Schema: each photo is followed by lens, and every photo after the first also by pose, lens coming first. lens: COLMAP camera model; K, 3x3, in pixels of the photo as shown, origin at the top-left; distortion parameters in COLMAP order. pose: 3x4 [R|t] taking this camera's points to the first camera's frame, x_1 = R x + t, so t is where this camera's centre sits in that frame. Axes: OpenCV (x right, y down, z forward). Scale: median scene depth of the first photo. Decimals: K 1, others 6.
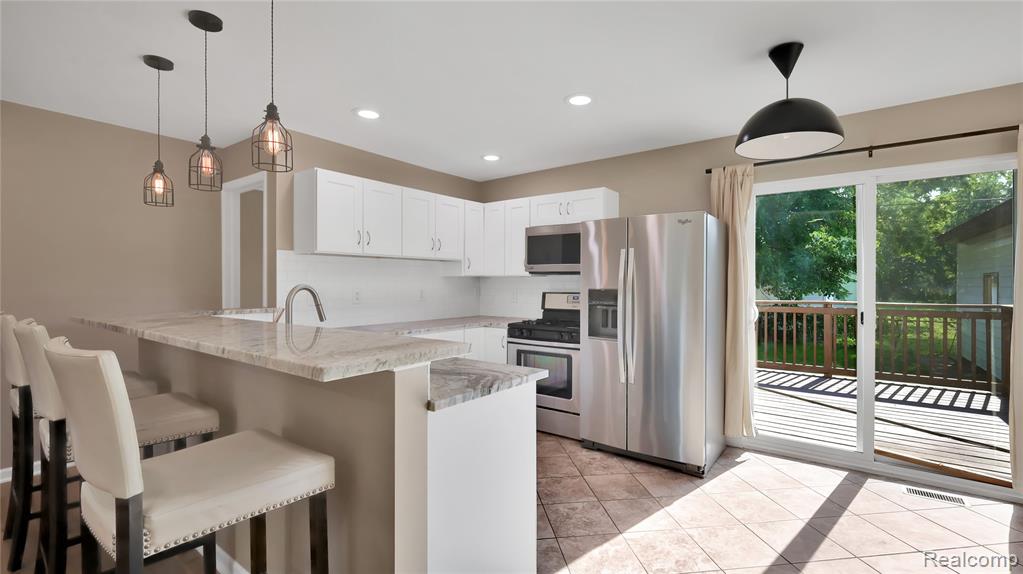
lens RADIAL K [[448.3, 0, 509.4], [0, 448.3, 281.1], [0, 0, 1]] dist [0.009011, -0.001897]
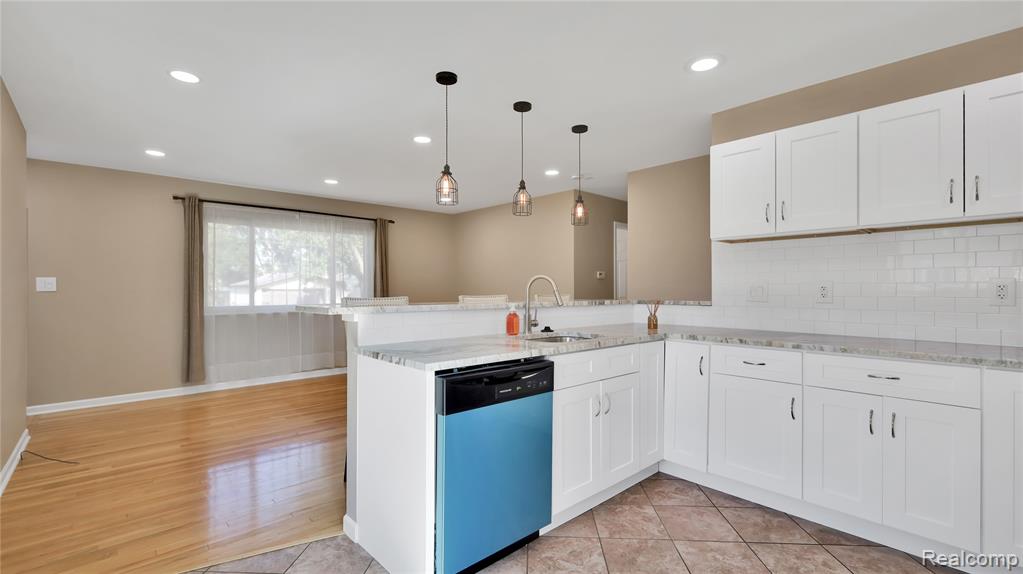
lens RADIAL K [[448.3, 0, 517.7], [0, 448.3, 292.0], [0, 0, 1]] dist [0.009011, -0.001897]
pose [[-0.184262, 0.000930, -0.982877, 0.477959], [0.002026, 0.999998, 0.000566, 0.034583], [0.982875, -0.001887, -0.184263, 0.719776]]
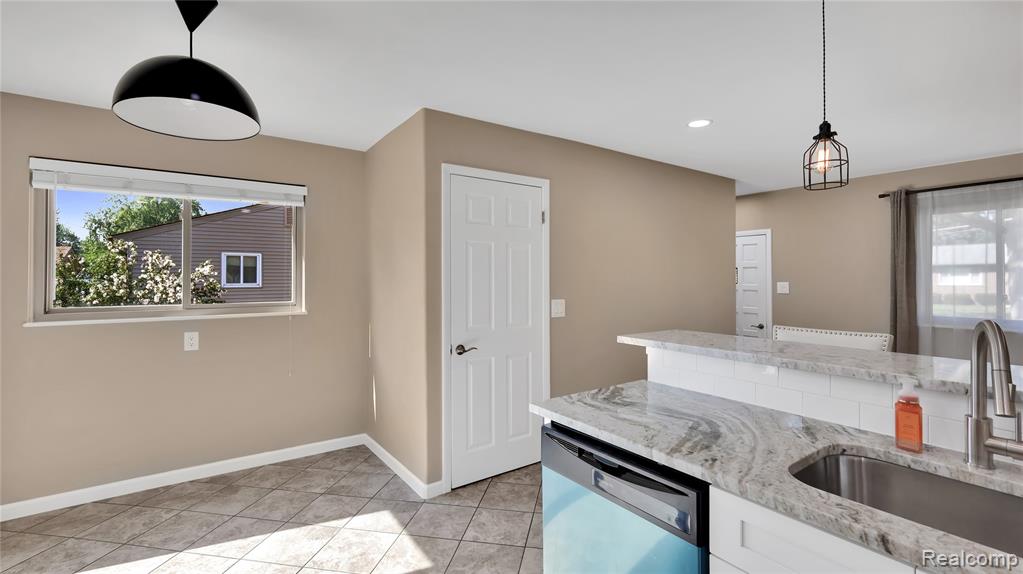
lens RADIAL K [[448.3, 0, 516.7], [0, 448.3, 272.2], [0, 0, 1]] dist [0.009011, -0.001897]
pose [[-0.954652, 0.001731, 0.297720, -0.085635], [-0.001696, 0.999935, -0.011249, -0.023974], [-0.297720, -0.011244, -0.954587, 0.983146]]
